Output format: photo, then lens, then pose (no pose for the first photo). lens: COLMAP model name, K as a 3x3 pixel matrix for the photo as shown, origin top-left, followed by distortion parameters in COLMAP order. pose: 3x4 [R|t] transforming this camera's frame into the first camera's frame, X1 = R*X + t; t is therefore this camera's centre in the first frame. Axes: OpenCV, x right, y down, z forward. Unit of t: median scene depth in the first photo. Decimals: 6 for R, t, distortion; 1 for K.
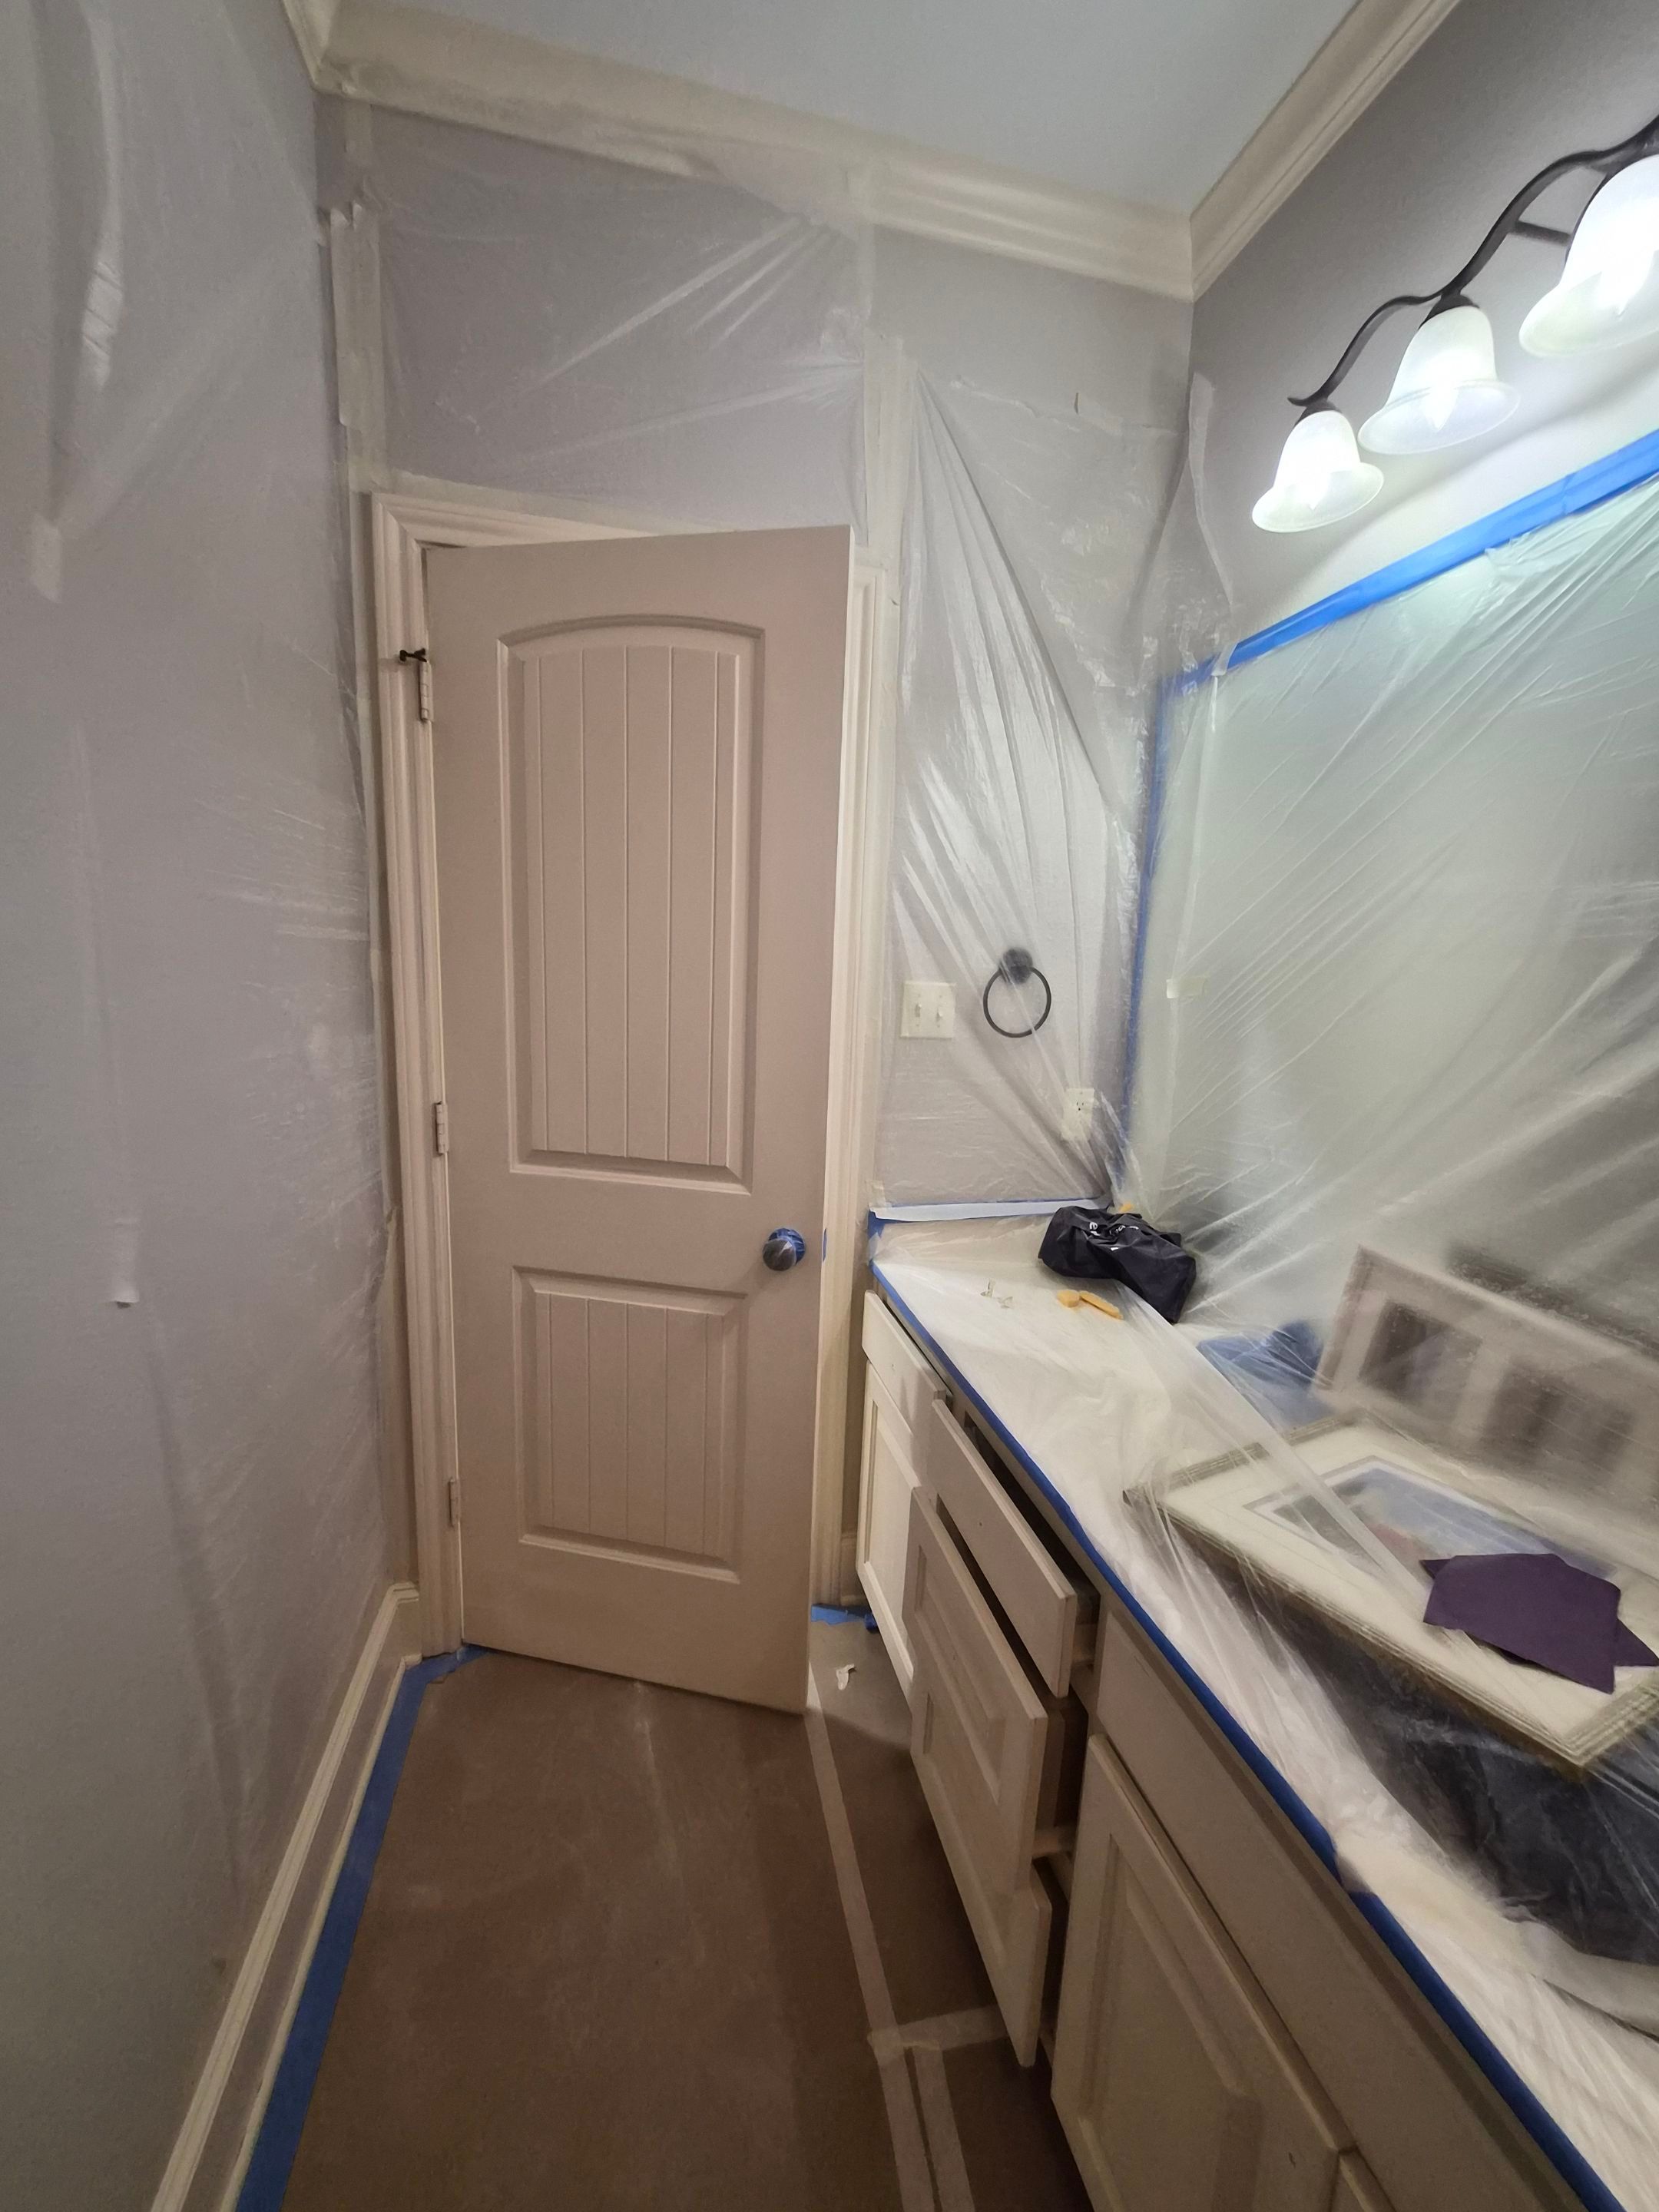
lens RADIAL K [[876.7, 0, 829.0], [0, 876.7, 1106.2], [0, 0, 1]] dist [0.003112, 0.000902]
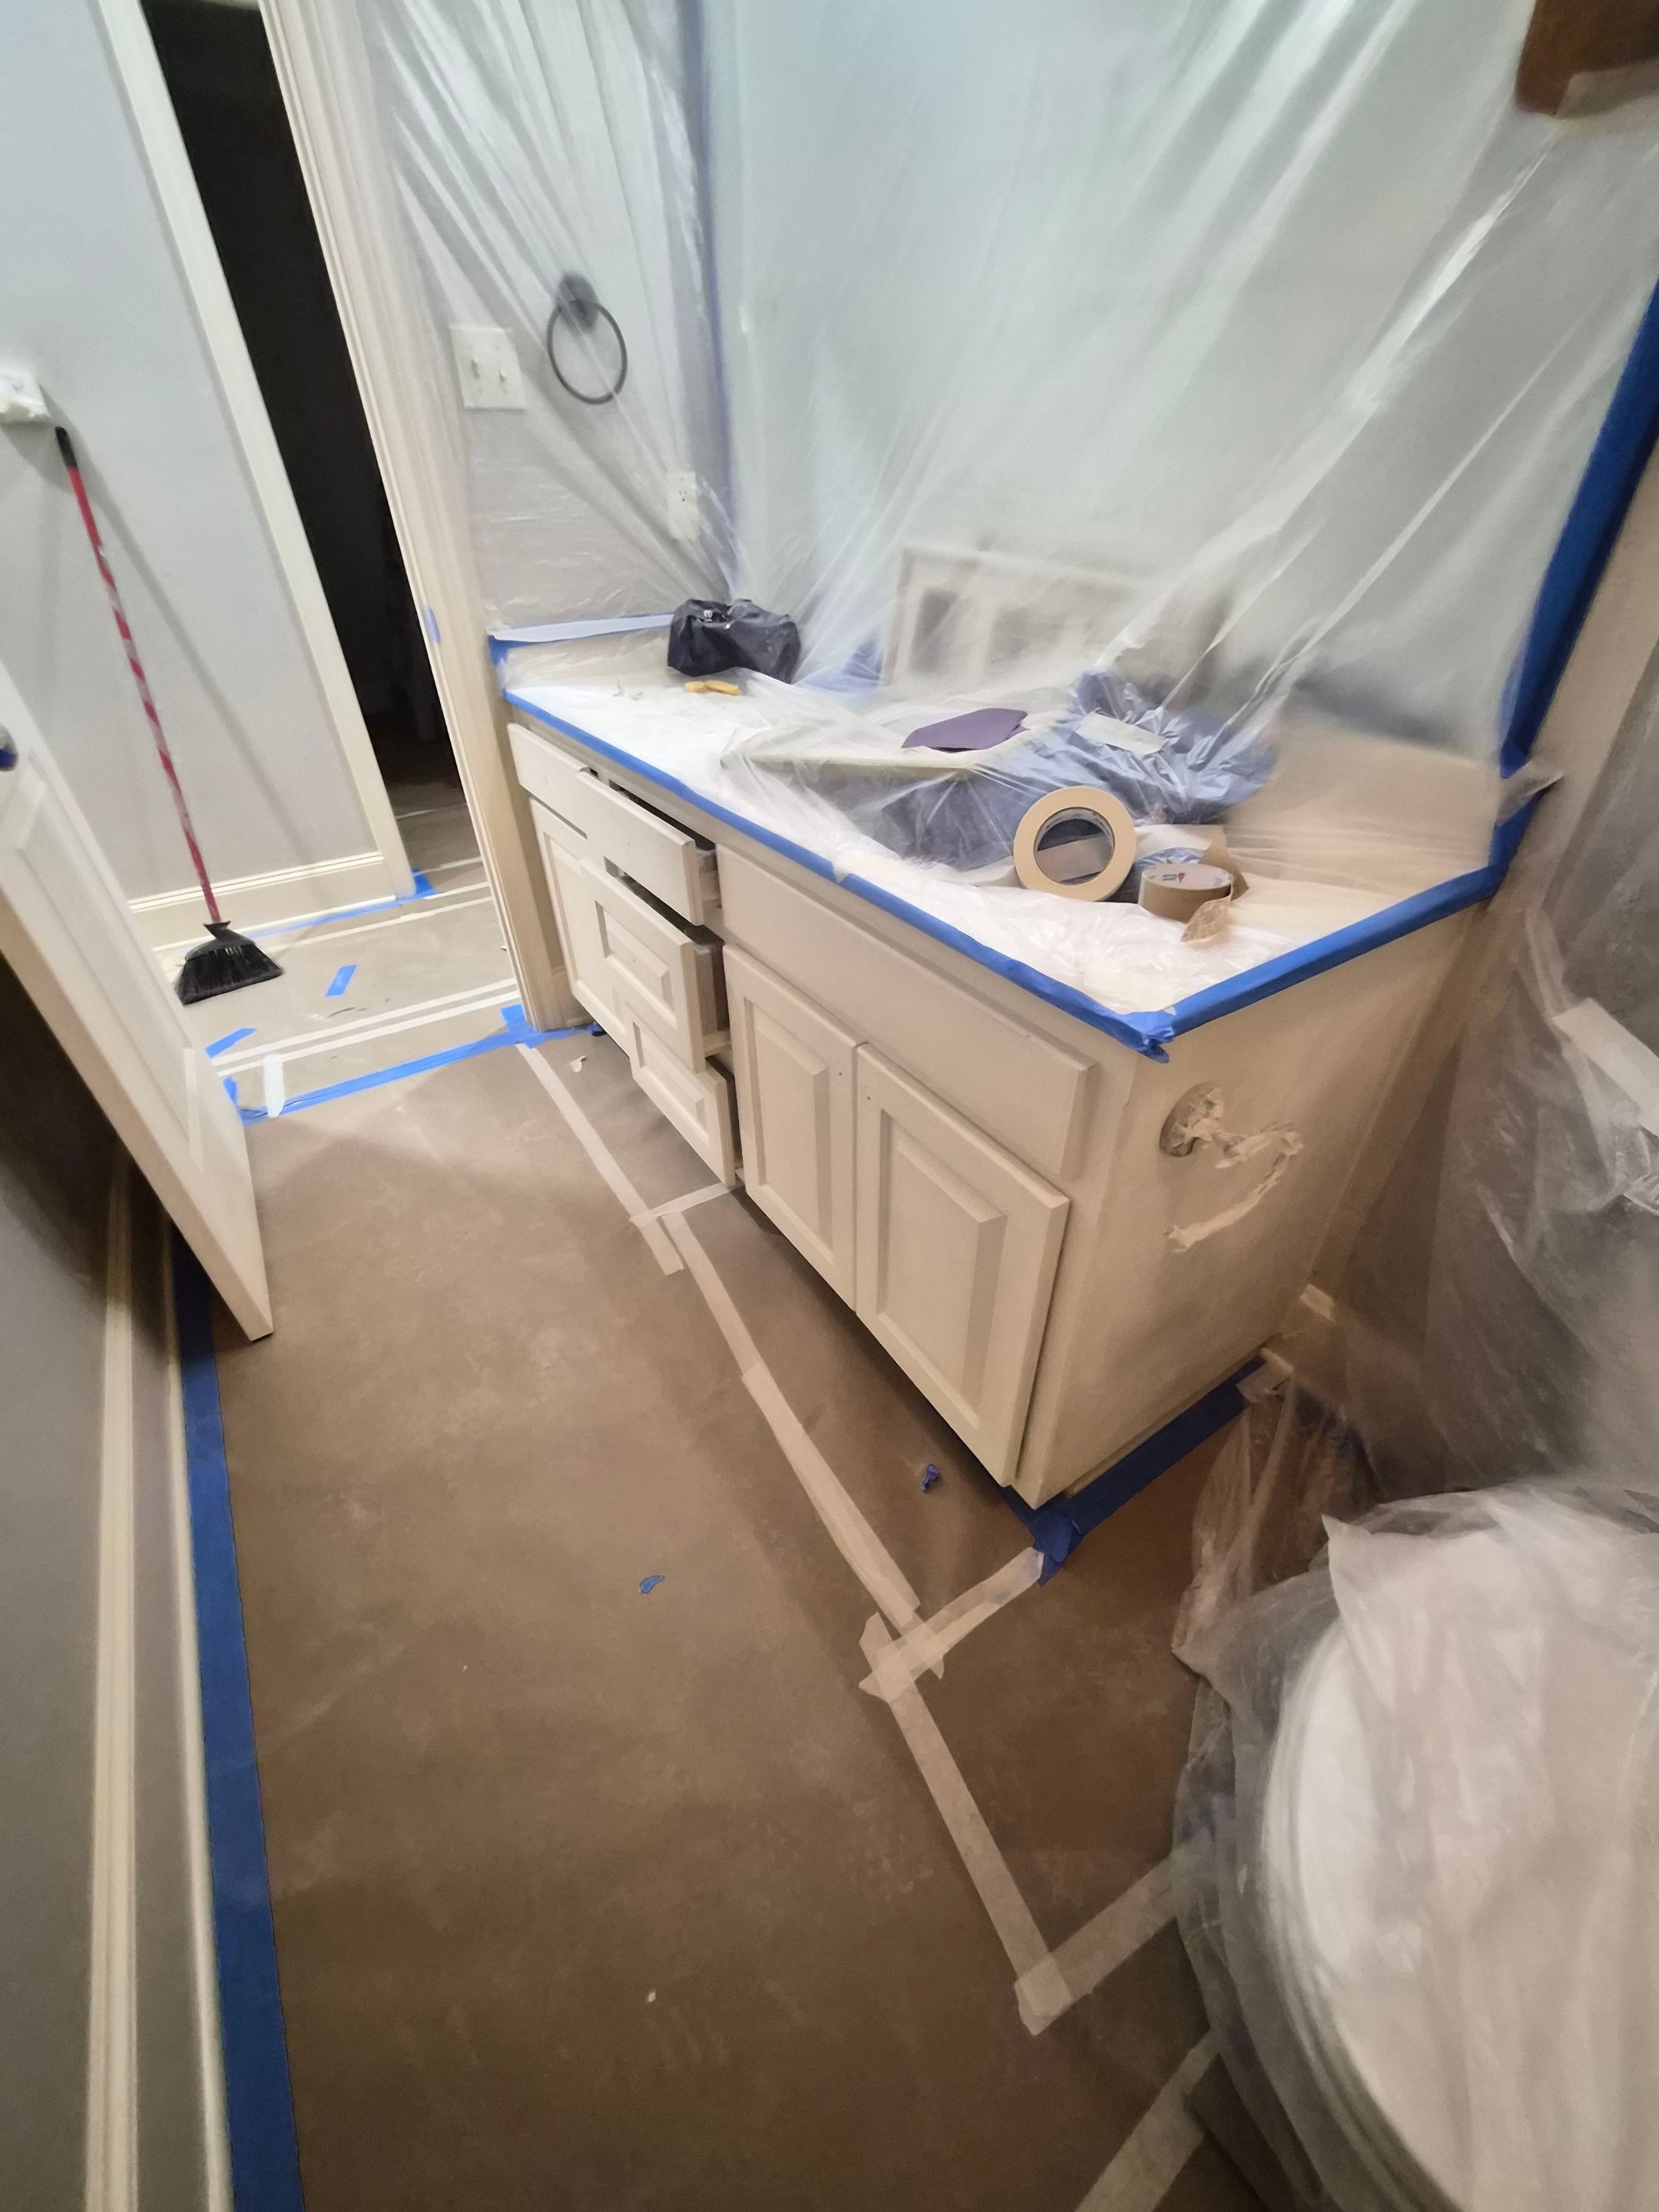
lens RADIAL K [[876.7, 0, 821.8], [0, 876.7, 1108.3], [0, 0, 1]] dist [0.003112, 0.000902]
pose [[0.937196, -0.254917, 0.238080, 0.027515], [0.120231, 0.876821, 0.465543, 0.171317], [-0.327428, -0.407680, 0.852401, -0.165653]]
